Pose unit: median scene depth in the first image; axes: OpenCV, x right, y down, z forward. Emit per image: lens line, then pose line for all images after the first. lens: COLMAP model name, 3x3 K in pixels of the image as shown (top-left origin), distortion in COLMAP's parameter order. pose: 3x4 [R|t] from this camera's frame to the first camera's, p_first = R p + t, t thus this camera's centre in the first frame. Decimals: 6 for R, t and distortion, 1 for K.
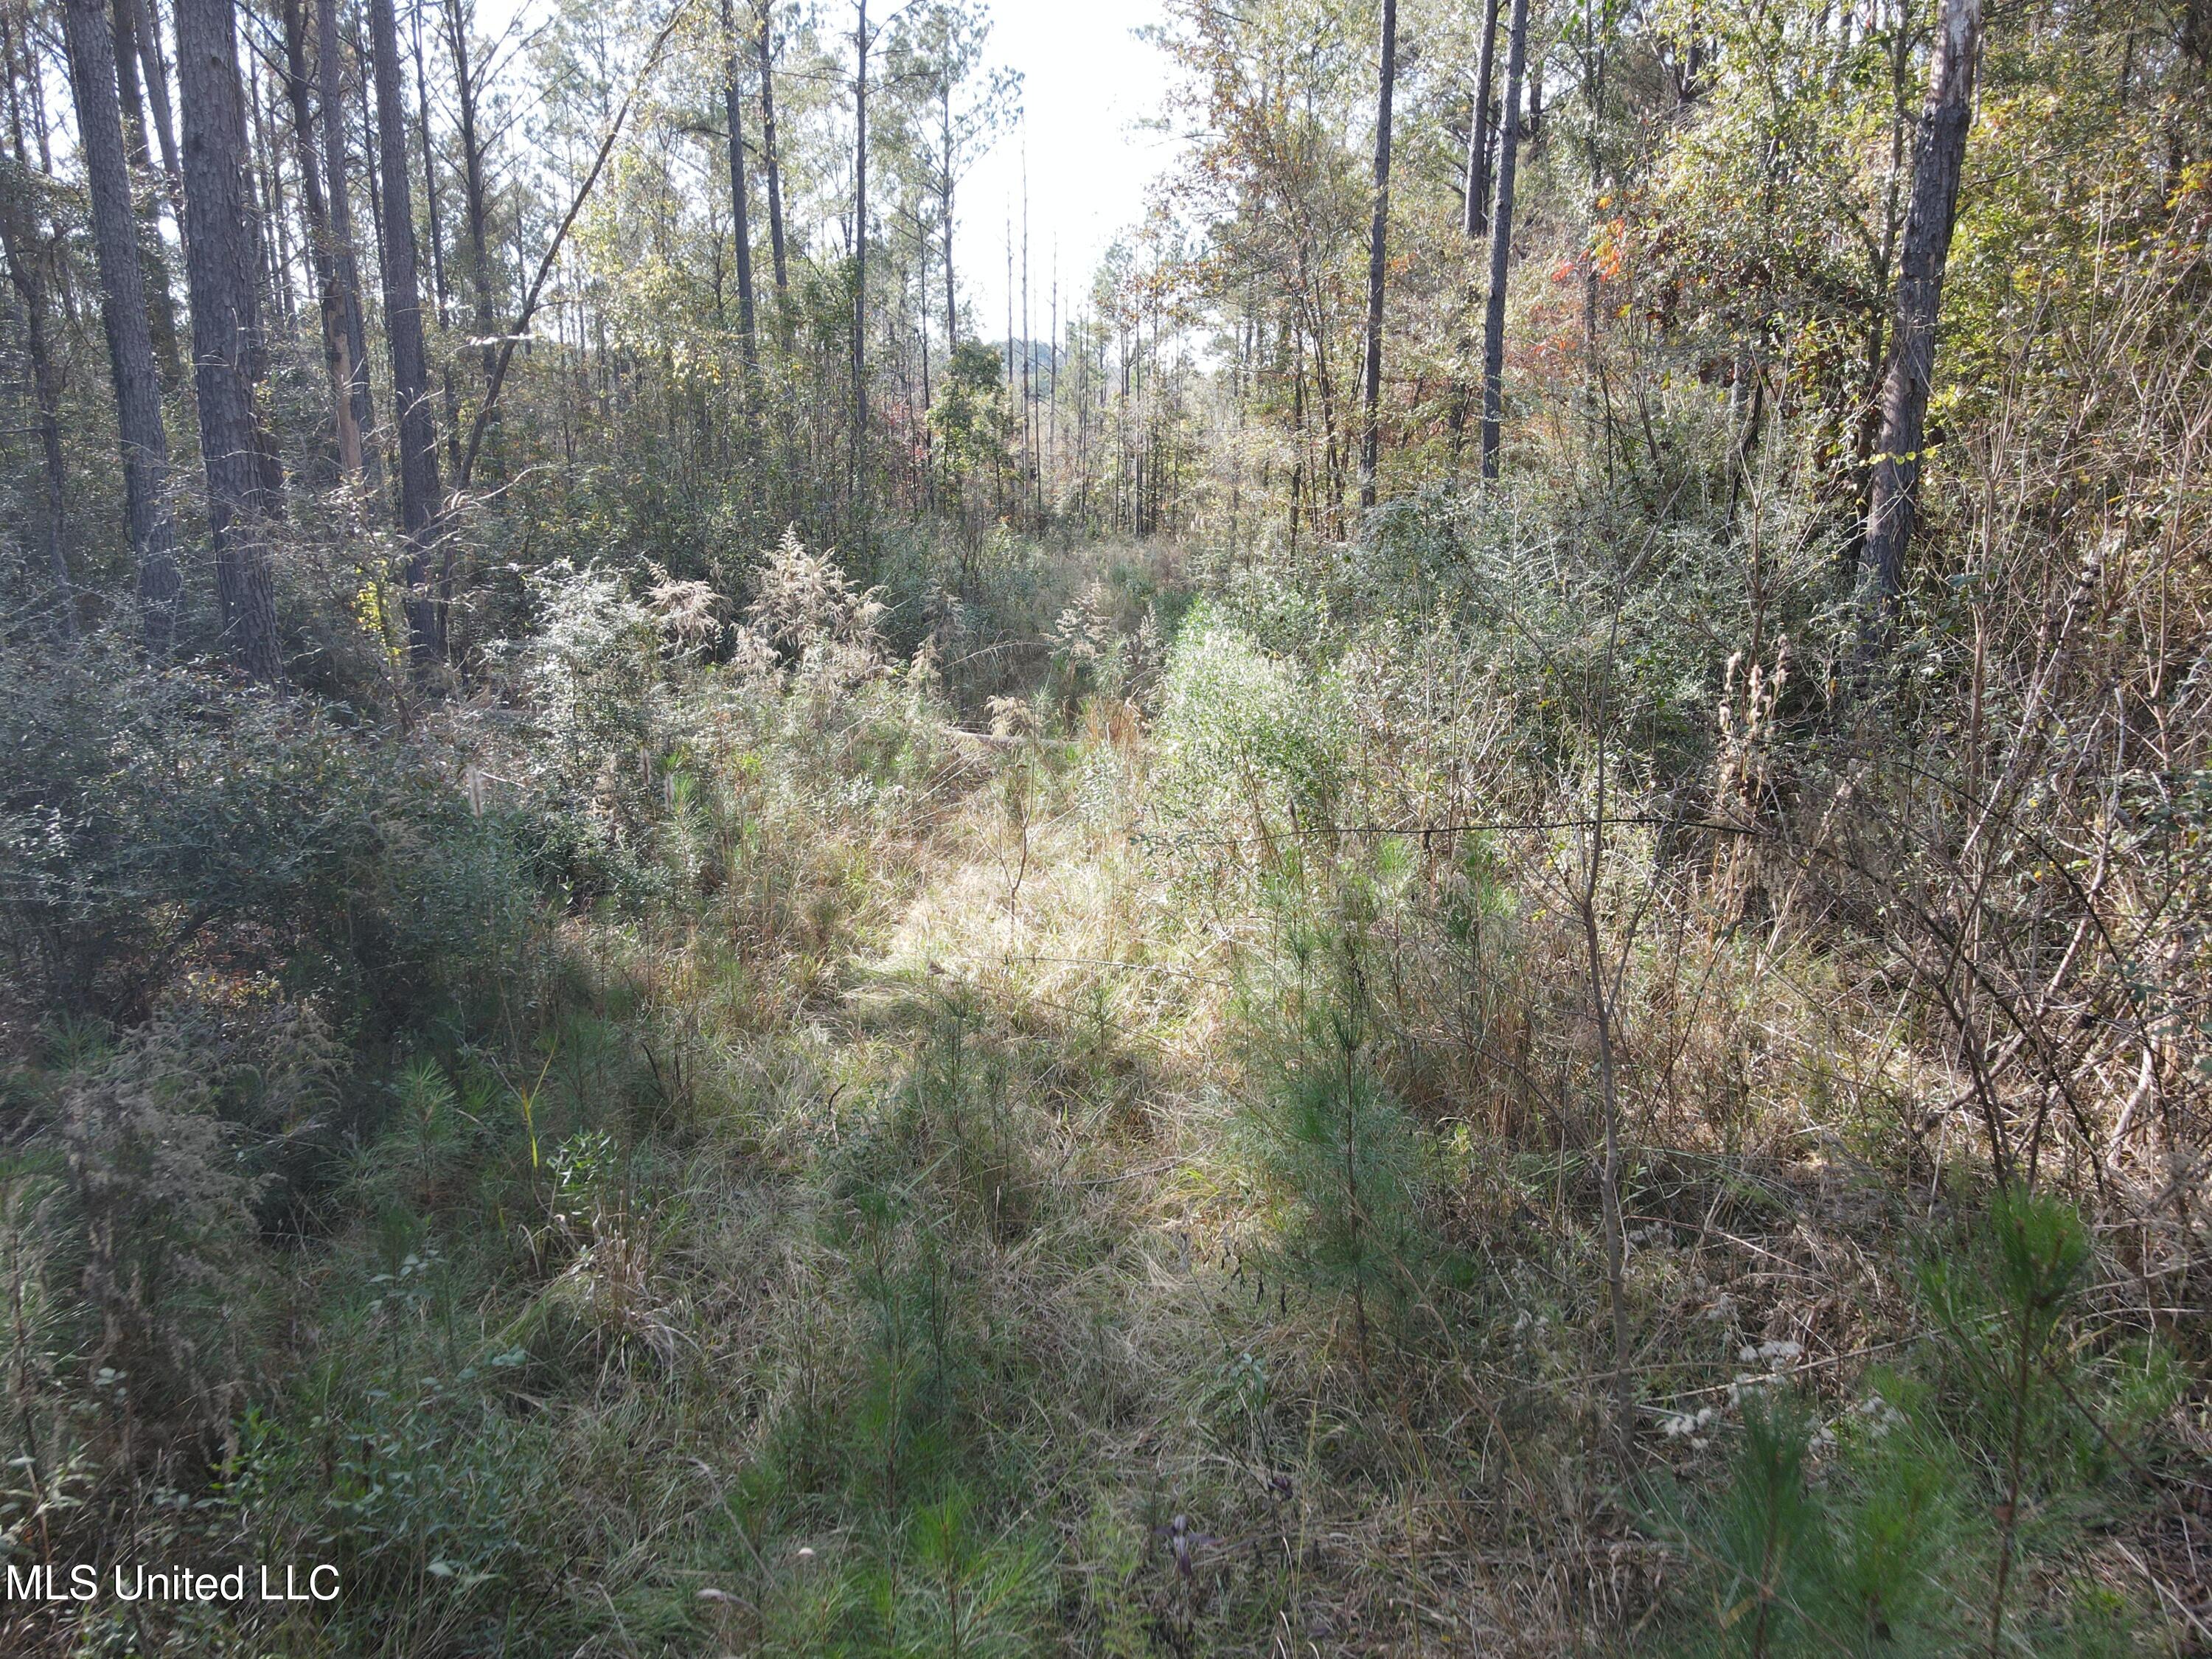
lens RADIAL K [[1649.1, 0, 1106.0], [0, 1649.1, 829.5], [0, 0, 1]] dist [0.009478, 0.035723]
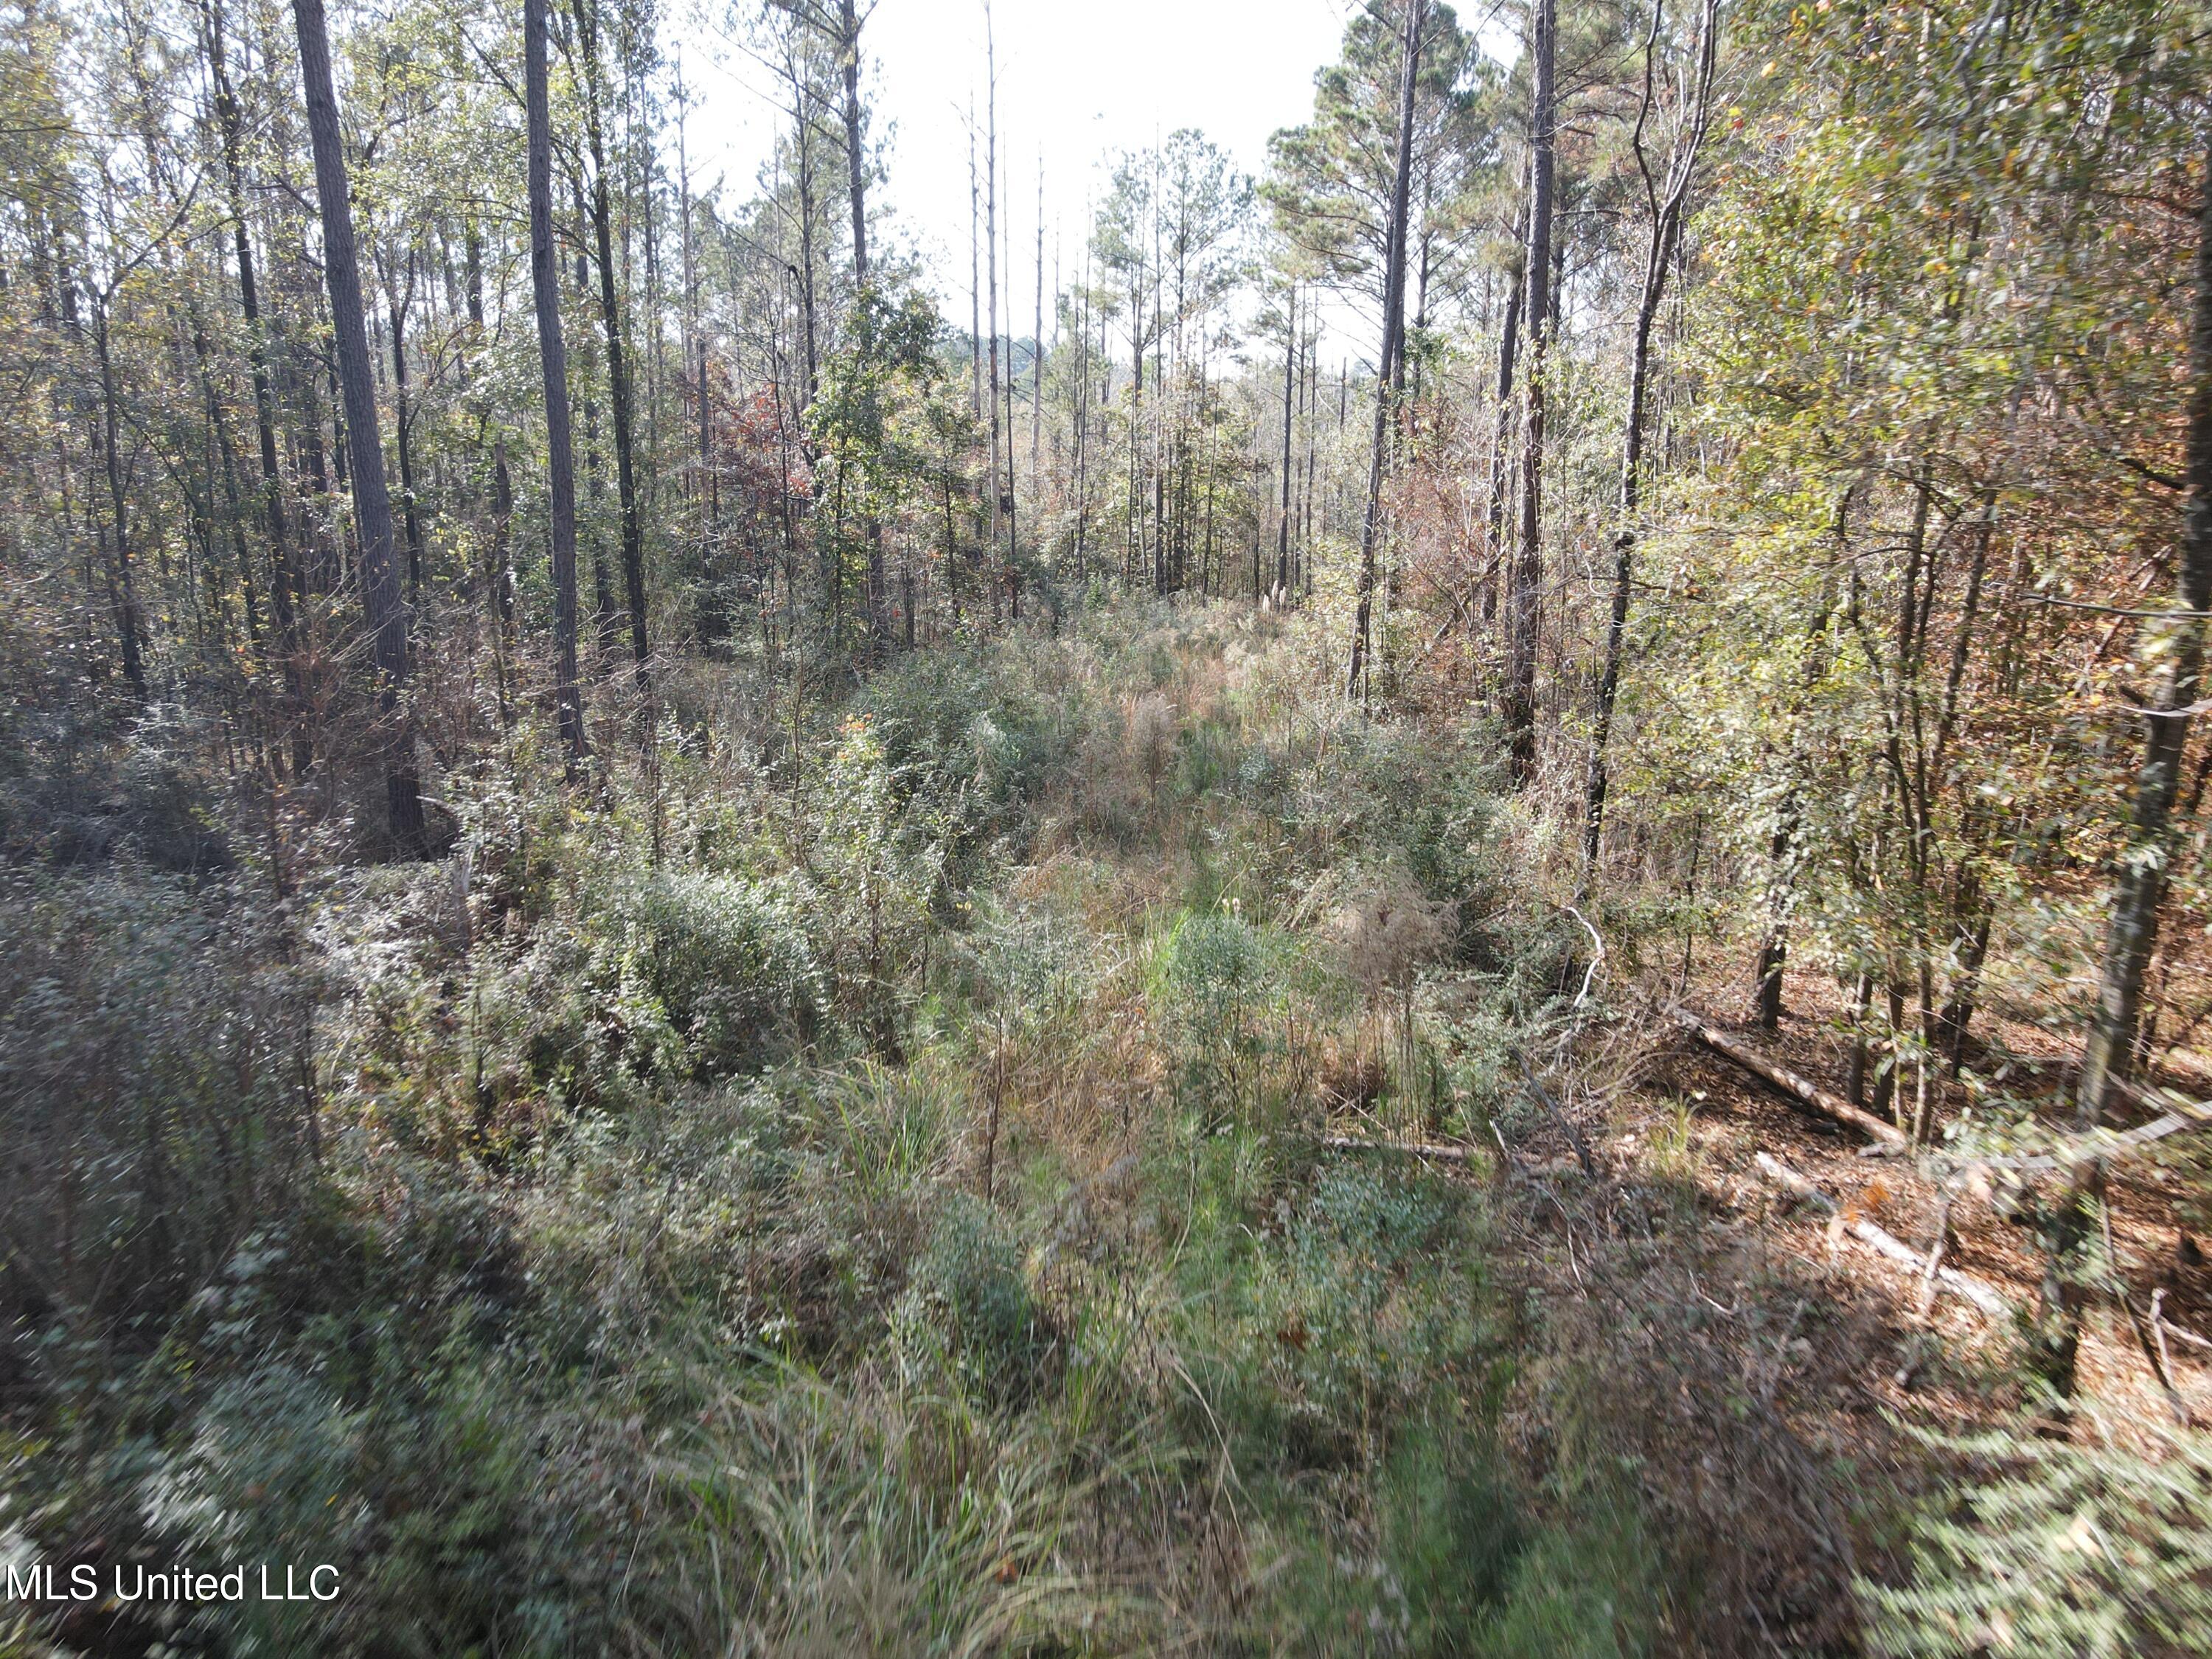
lens RADIAL K [[1649.1, 0, 1106.0], [0, 1649.1, 829.5], [0, 0, 1]] dist [0.009478, 0.035723]
pose [[0.999993, 0.000475, 0.003594, -0.005513], [-0.000469, 0.999999, -0.001581, -0.078105], [-0.003595, 0.001579, 0.999992, 0.312406]]
